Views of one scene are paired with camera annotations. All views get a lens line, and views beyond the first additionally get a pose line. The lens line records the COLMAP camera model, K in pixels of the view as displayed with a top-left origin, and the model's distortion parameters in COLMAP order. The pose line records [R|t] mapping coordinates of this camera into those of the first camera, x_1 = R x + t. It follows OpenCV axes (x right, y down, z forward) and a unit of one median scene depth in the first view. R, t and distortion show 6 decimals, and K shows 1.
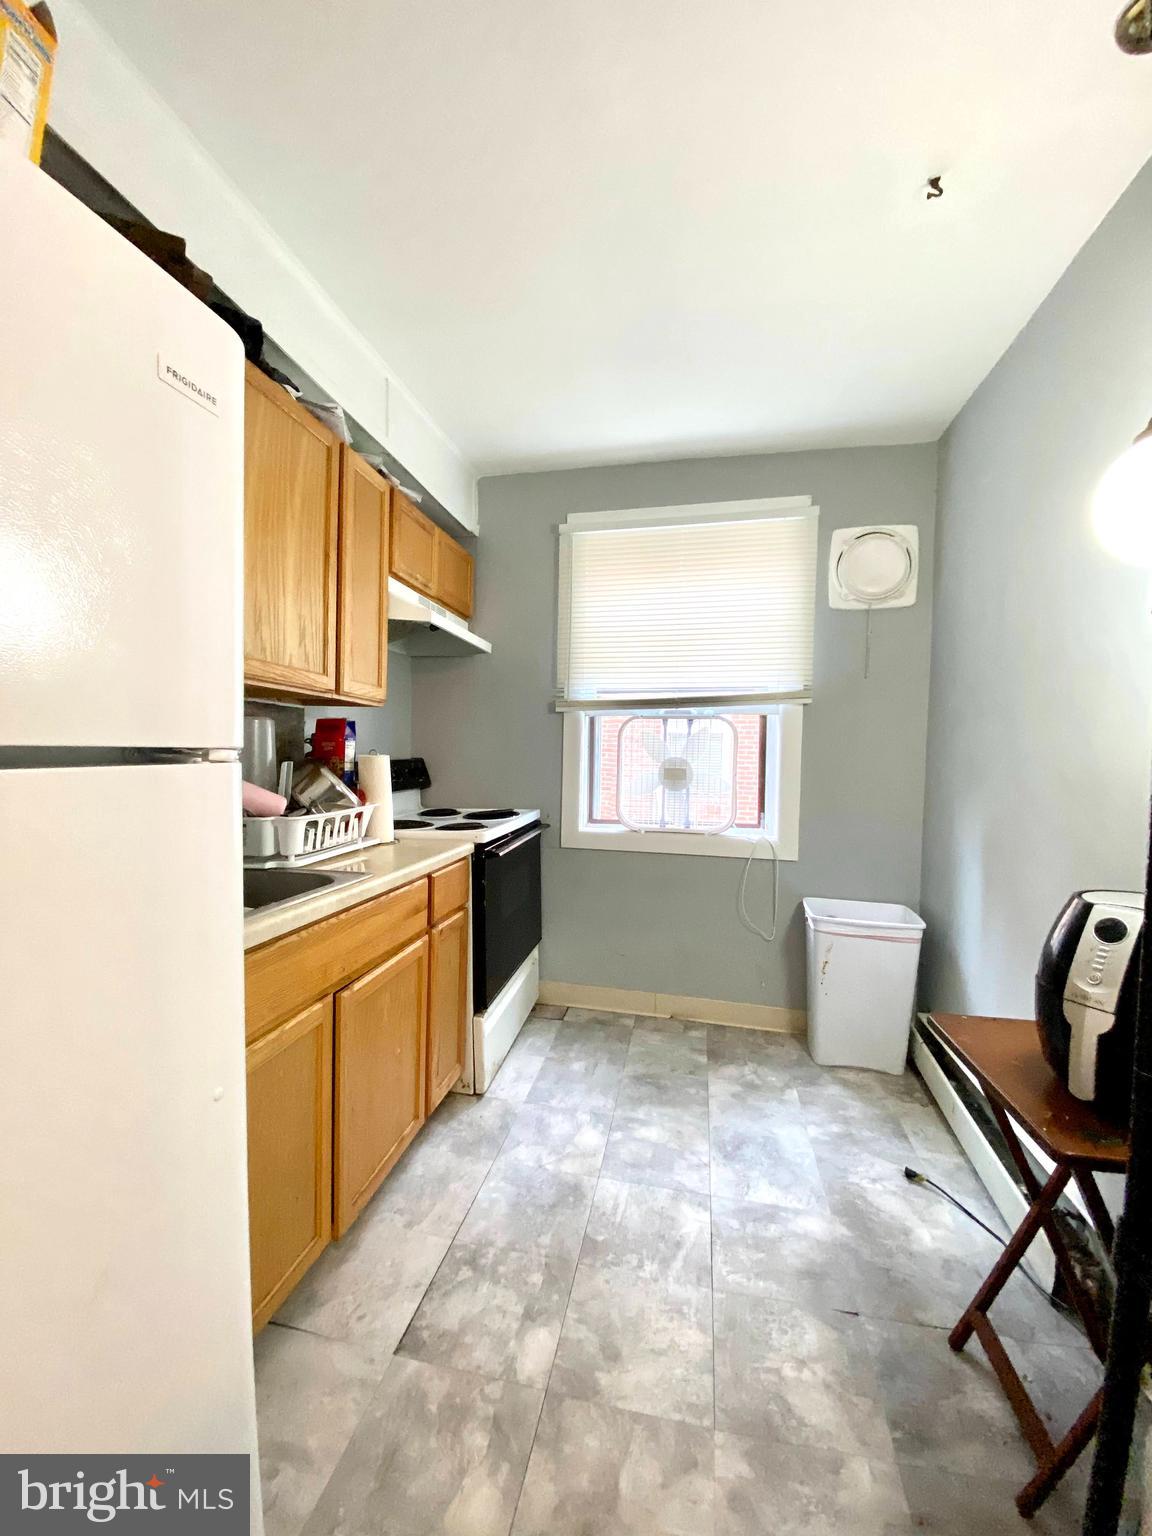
lens RADIAL K [[625.5, 0, 572.4], [0, 625.5, 771.5], [0, 0, 1]] dist [-0.008178, -0.007735]
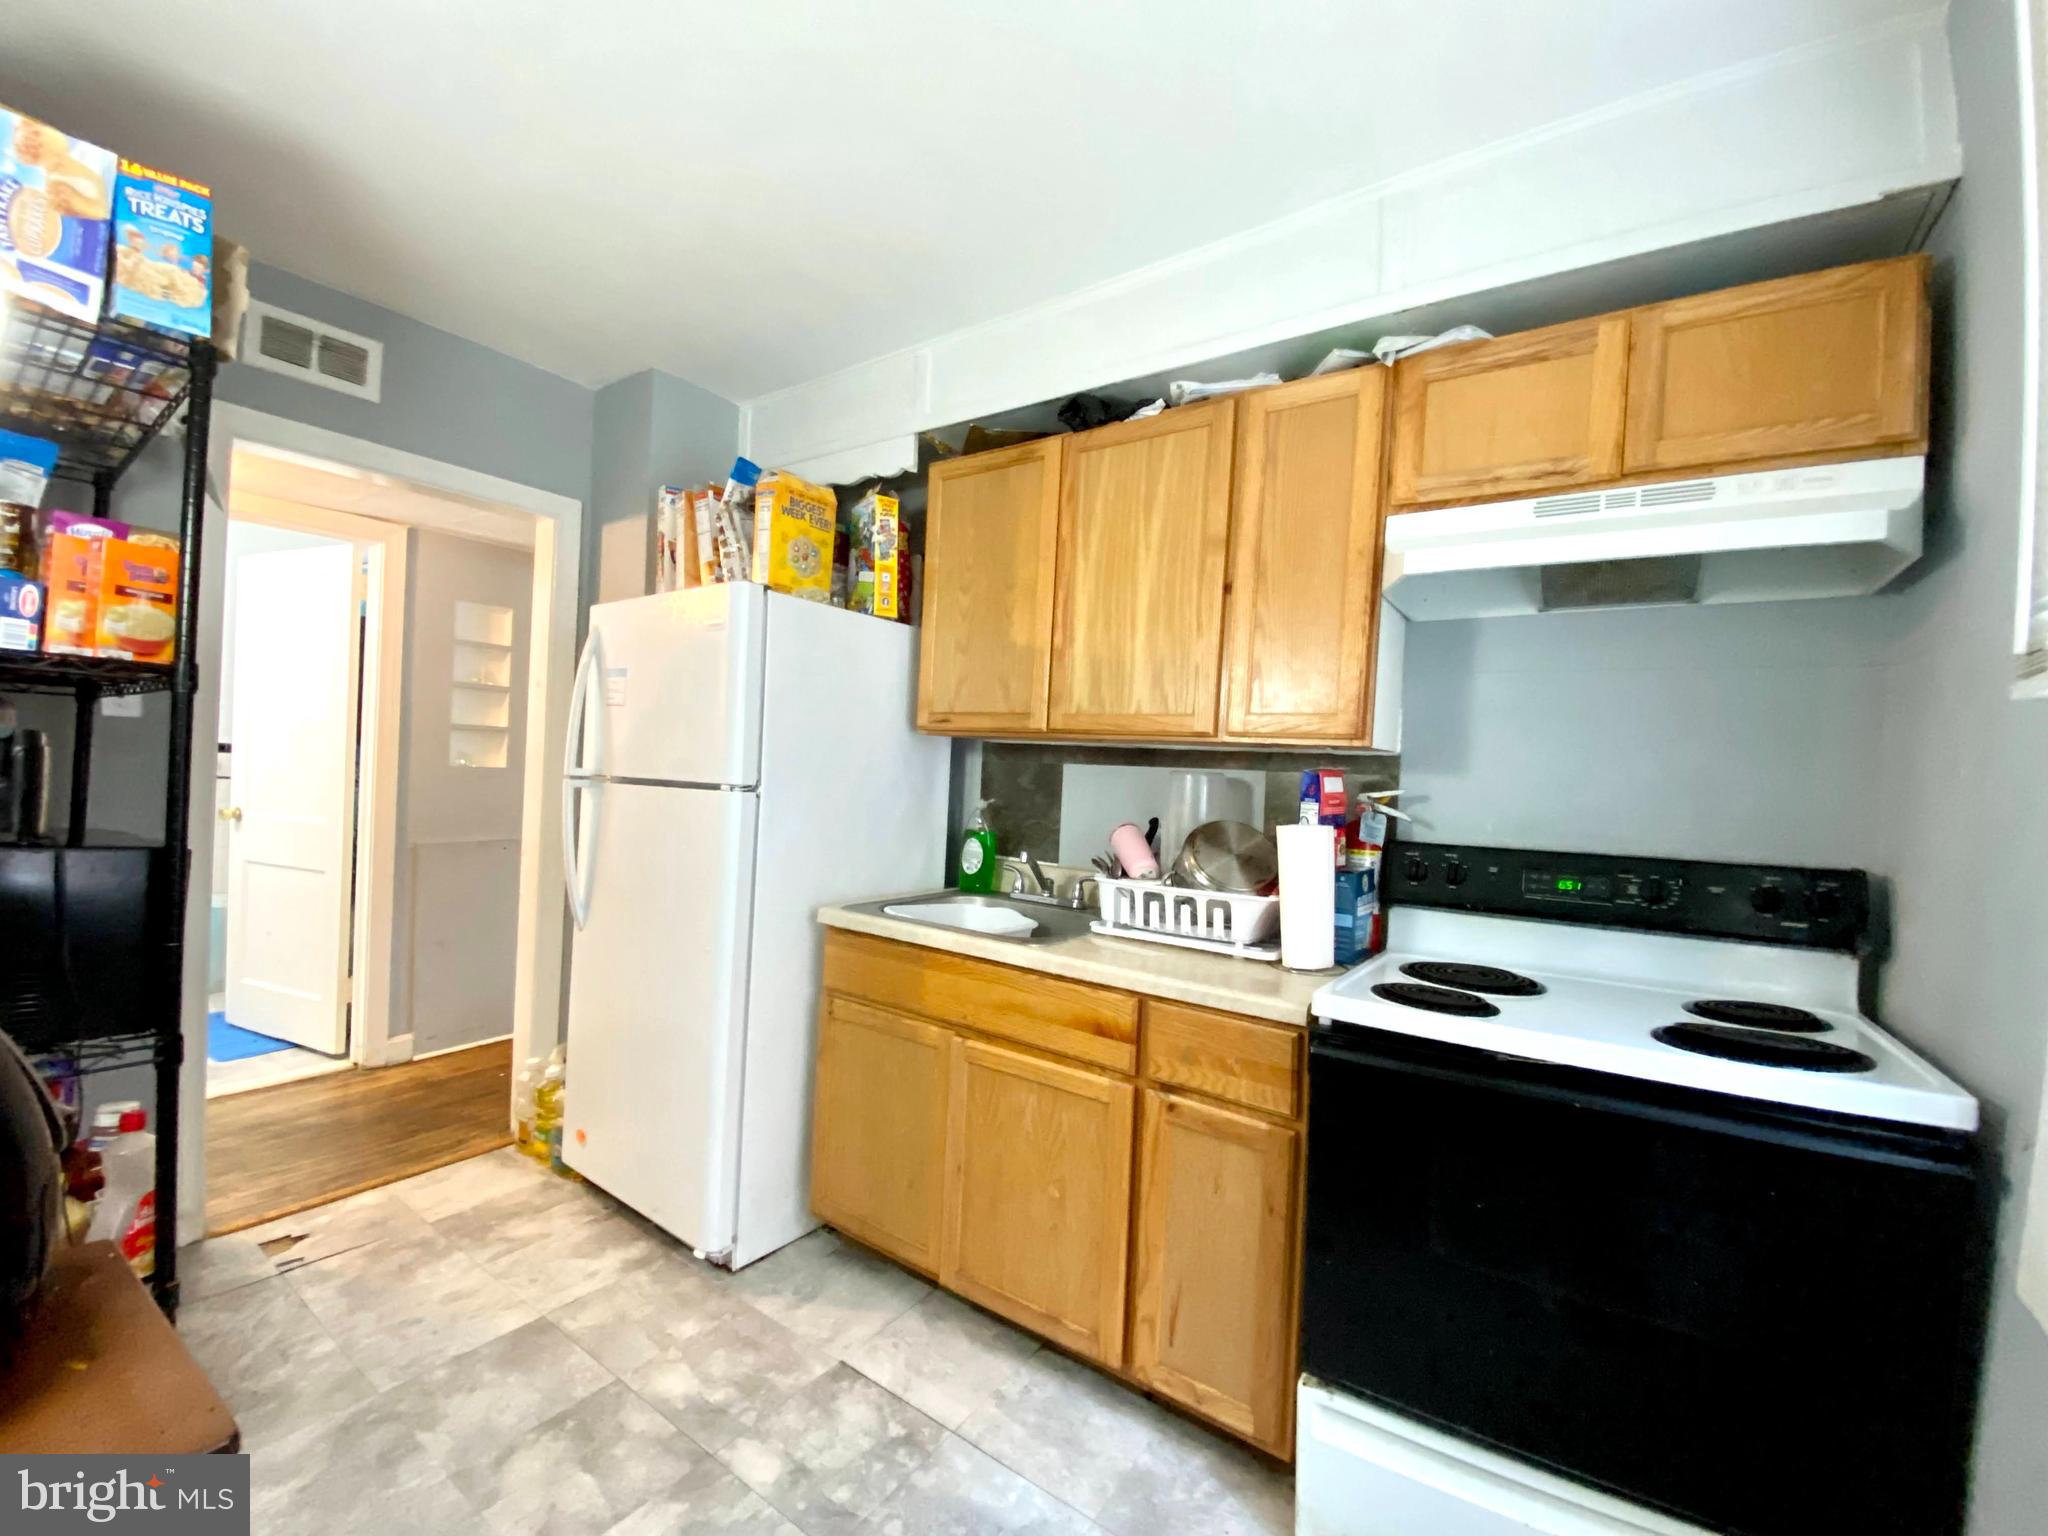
lens RADIAL K [[833.9, 0, 1027.6], [0, 833.9, 777.2], [0, 0, 1]] dist [-0.008178, -0.007735]
pose [[-0.388702, -0.046240, -0.920203, 0.815379], [-0.086755, 0.996139, -0.013410, -0.054616], [0.917270, 0.074620, -0.391213, 1.537763]]
